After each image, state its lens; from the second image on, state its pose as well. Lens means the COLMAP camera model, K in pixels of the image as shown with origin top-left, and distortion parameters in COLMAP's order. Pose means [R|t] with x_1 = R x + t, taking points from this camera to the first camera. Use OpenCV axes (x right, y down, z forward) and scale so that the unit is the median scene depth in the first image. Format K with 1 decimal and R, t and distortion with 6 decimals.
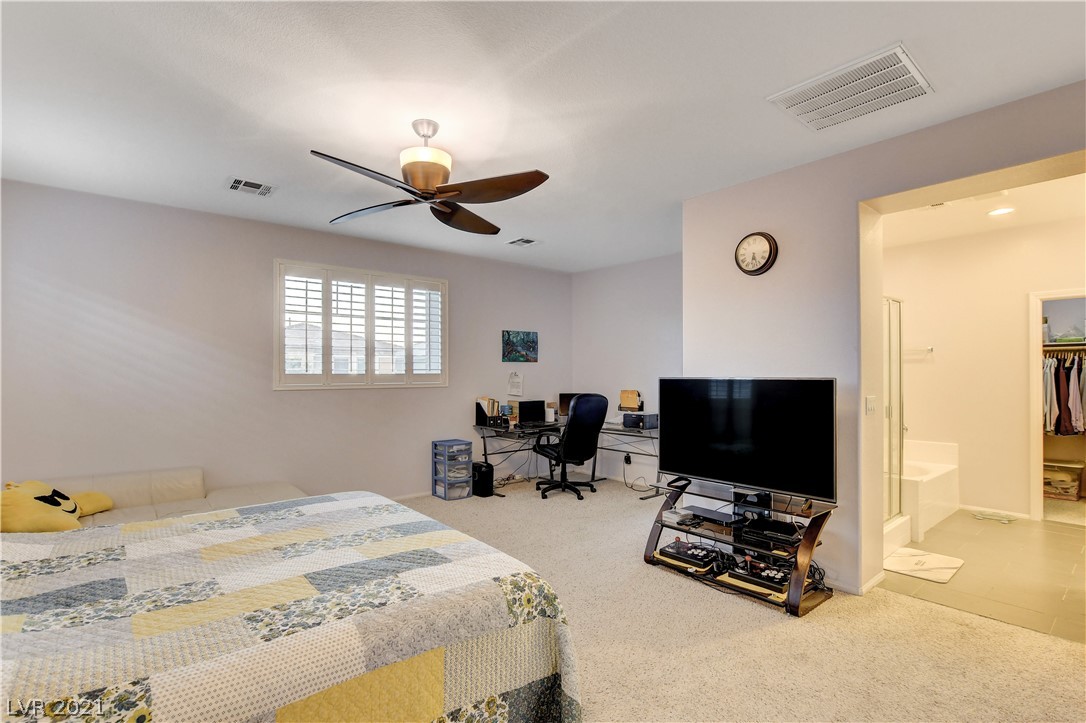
lens RADIAL K [[505.5, 0, 520.4], [0, 505.5, 362.6], [0, 0, 1]] dist [-0.051778, 0.014732]
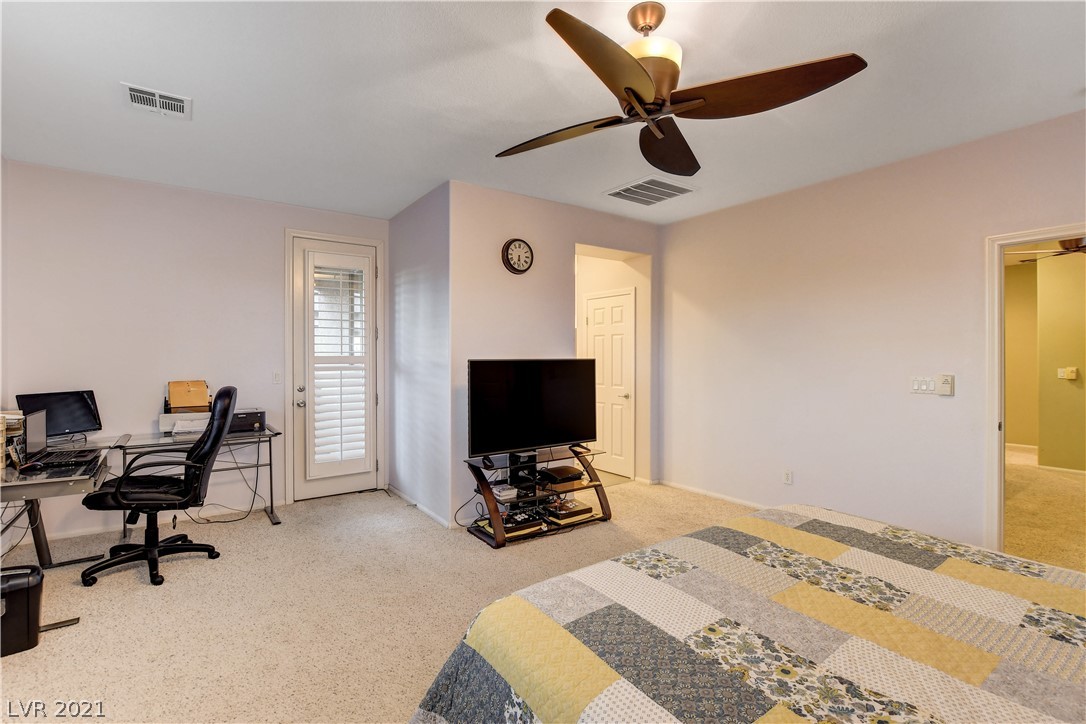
lens RADIAL K [[505.5, 0, 520.4], [0, 505.5, 363.1], [0, 0, 1]] dist [-0.051778, 0.014732]
pose [[0.080224, -0.012044, 0.996704, -0.799532], [-0.019683, 0.999713, 0.013665, 0.022601], [-0.996582, -0.020714, 0.079964, 0.966172]]
